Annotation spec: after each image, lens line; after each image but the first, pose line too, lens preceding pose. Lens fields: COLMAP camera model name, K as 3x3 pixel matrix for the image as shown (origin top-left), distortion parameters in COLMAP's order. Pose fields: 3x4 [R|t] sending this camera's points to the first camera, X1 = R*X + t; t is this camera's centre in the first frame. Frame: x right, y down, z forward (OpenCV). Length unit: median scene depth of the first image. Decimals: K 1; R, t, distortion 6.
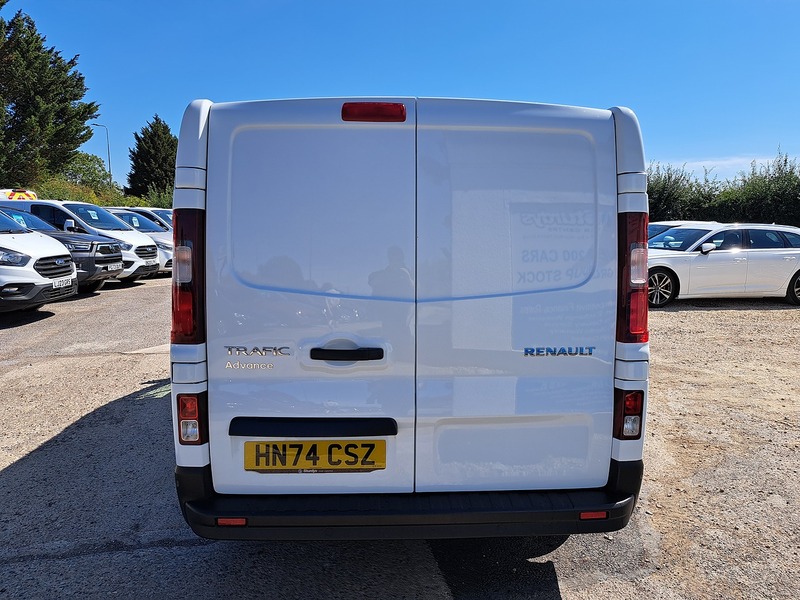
lens RADIAL K [[575.6, 0, 403.4], [0, 575.6, 290.0], [0, 0, 1]] dist [0.060005, -0.058985]
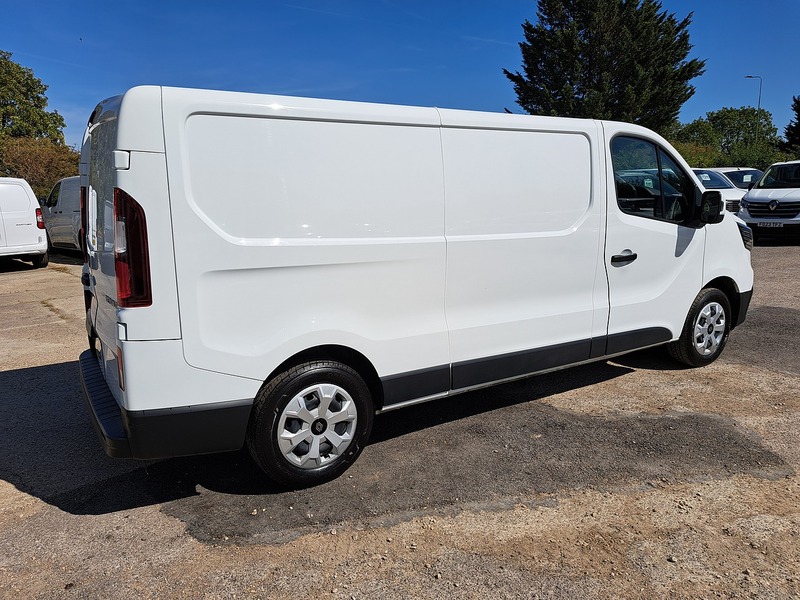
lens RADIAL K [[575.6, 0, 396.5], [0, 575.6, 298.4], [0, 0, 1]] dist [0.060005, -0.058985]
pose [[0.492810, 0.160683, -0.855172, 0.272724], [-0.089614, 0.986948, 0.133801, -0.020170], [0.865510, 0.010697, 0.500777, 0.152096]]
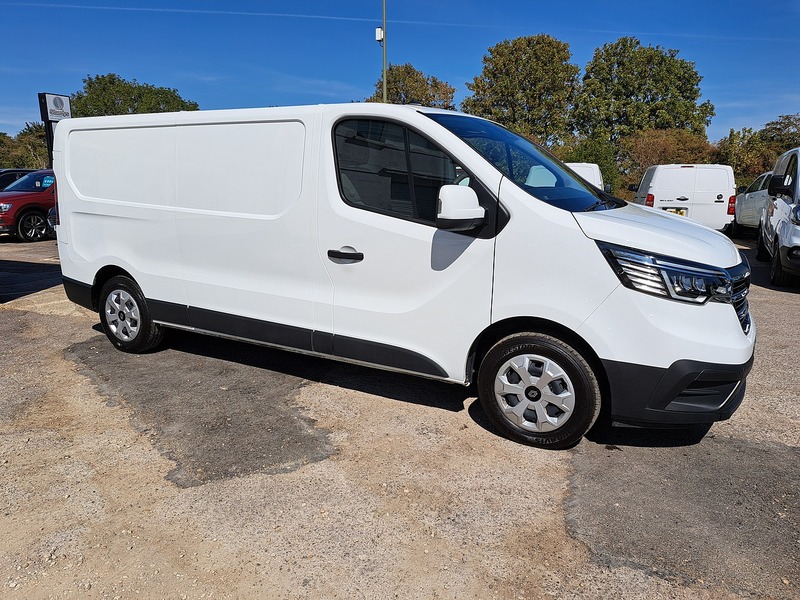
lens RADIAL K [[575.6, 0, 393.4], [0, 575.6, 304.7], [0, 0, 1]] dist [0.060005, -0.058985]
pose [[-0.540976, 0.177439, -0.822107, 0.284866], [-0.106033, 0.955303, 0.275960, -0.067011], [0.834327, 0.236458, -0.497981, 0.574574]]
